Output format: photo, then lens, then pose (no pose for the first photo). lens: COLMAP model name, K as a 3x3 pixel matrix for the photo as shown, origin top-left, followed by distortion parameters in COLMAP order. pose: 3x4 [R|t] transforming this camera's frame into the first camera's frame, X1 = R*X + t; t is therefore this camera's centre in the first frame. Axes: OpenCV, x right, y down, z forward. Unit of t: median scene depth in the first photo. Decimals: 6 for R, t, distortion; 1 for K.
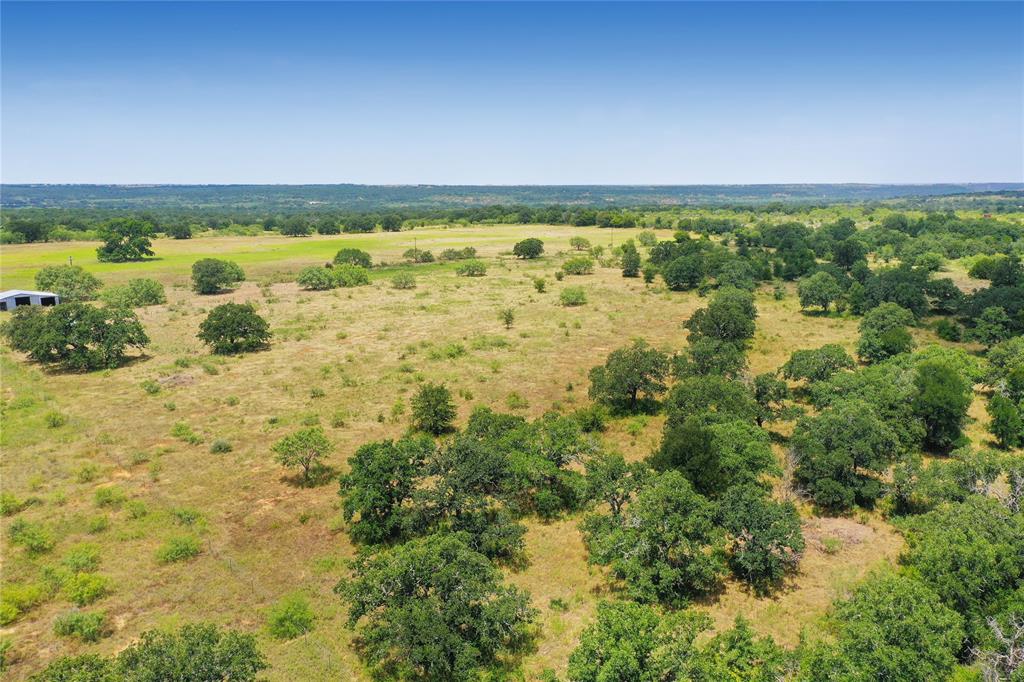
lens RADIAL K [[837.2, 0, 513.0], [0, 837.2, 340.7], [0, 0, 1]] dist [-0.001473, -0.005853]
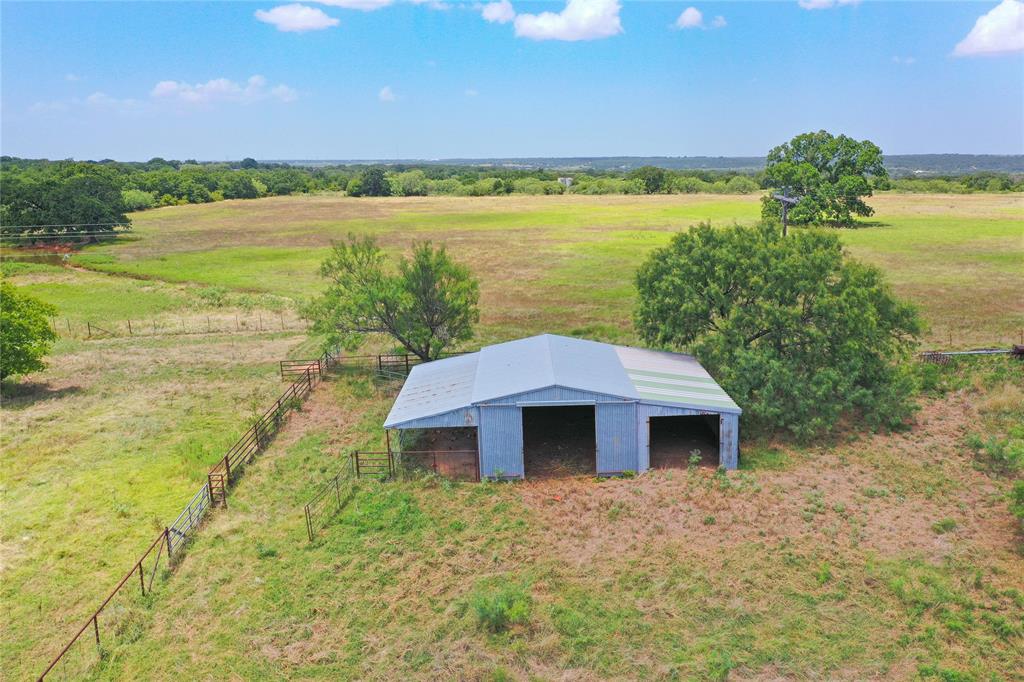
lens RADIAL K [[826.0, 0, 512.4], [0, 826.0, 341.4], [0, 0, 1]] dist [-0.003007, -0.000655]
pose [[0.773823, 0.136571, -0.618503, -0.290993], [-0.110428, 0.990612, 0.080578, -0.046985], [0.623702, 0.005947, 0.781640, 0.510830]]
